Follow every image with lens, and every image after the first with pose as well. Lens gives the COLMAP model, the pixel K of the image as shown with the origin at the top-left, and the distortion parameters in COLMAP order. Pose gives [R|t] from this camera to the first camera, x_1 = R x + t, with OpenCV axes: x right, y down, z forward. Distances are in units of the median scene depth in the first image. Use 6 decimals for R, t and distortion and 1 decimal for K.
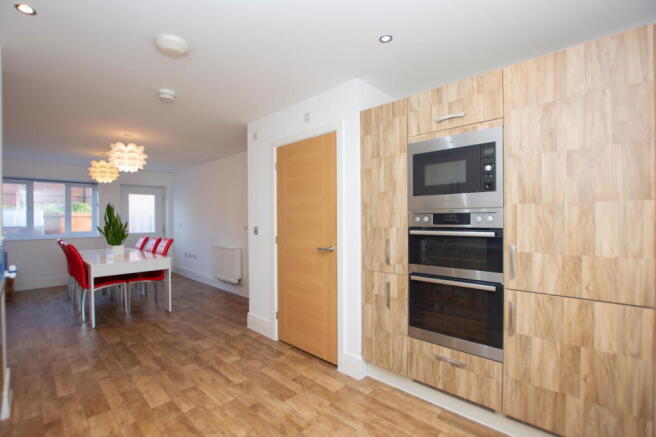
lens RADIAL K [[287.4, 0, 328.9], [0, 287.4, 221.5], [0, 0, 1]] dist [-0.024598, 0.000999]
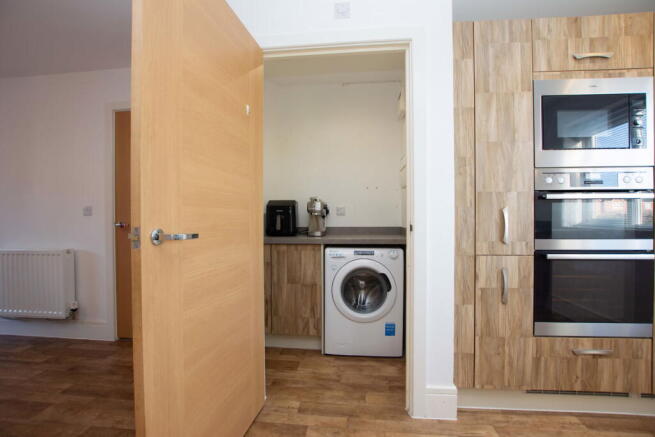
lens RADIAL K [[286.9, 0, 328.4], [0, 286.9, 221.5], [0, 0, 1]] dist [-0.024598, 0.000999]
pose [[0.799513, -0.002789, 0.600642, -0.591143], [0.002551, 0.999996, 0.001246, 0.096304], [-0.600643, 0.000536, 0.799517, 0.721149]]
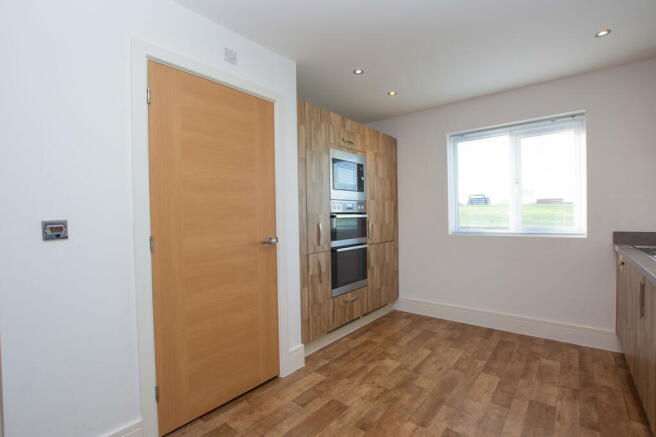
lens RADIAL K [[310.6, 0, 328.0], [0, 310.6, 218.5], [0, 0, 1]] dist [-0.024026, 0.000473]
pose [[-0.058647, -0.005965, 0.998261, -1.092798], [0.020916, 0.999755, 0.007202, 0.033878], [-0.998060, 0.021302, -0.058508, 1.076027]]
